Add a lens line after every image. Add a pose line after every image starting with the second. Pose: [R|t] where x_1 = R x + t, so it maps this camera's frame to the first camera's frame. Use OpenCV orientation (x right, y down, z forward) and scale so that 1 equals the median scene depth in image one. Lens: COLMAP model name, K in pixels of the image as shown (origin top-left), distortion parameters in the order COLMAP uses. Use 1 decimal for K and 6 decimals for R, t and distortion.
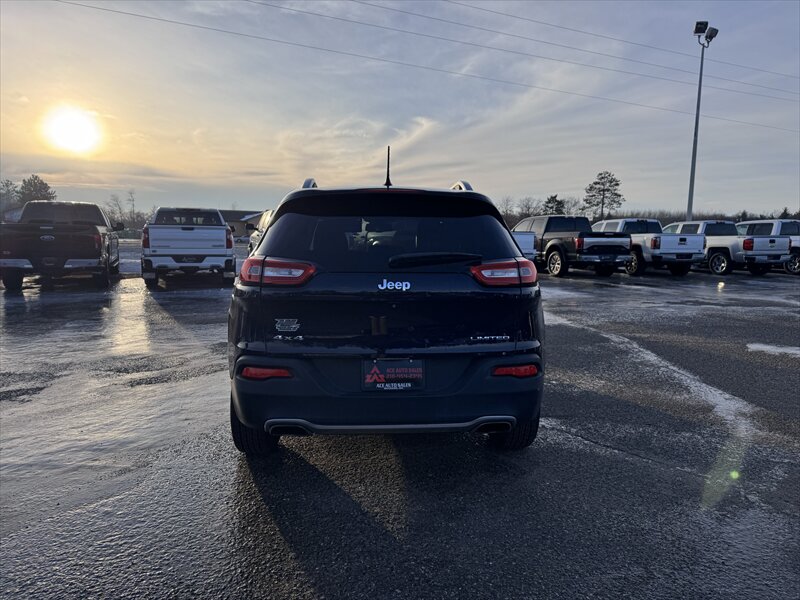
lens RADIAL K [[621.0, 0, 400.0], [0, 621.0, 300.0], [0, 0, 1]] dist [0.041322, -0.081592]
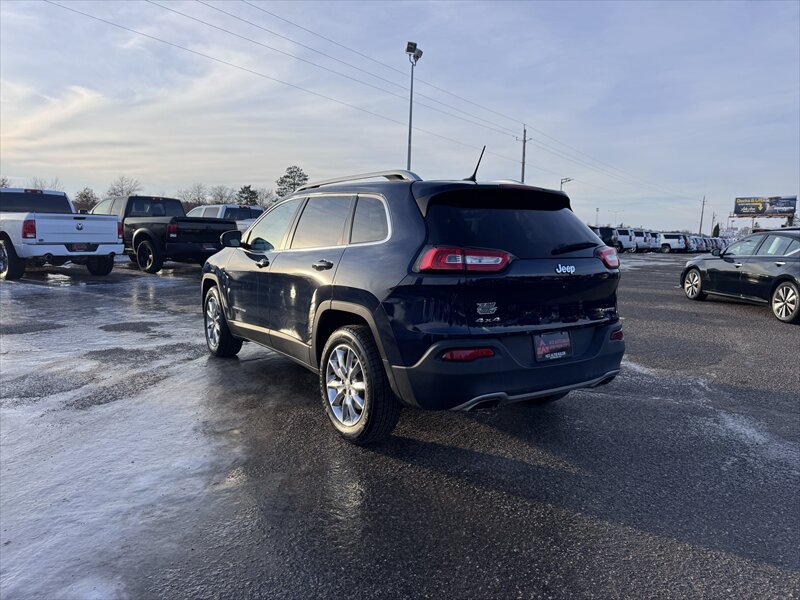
lens RADIAL K [[621.0, 0, 400.0], [0, 621.0, 300.0], [0, 0, 1]] dist [0.041322, -0.081592]
pose [[0.821346, -0.046962, 0.568494, -0.134116], [0.038017, 0.998896, 0.027591, -0.001465], [-0.569162, -0.001049, 0.822225, 0.028544]]
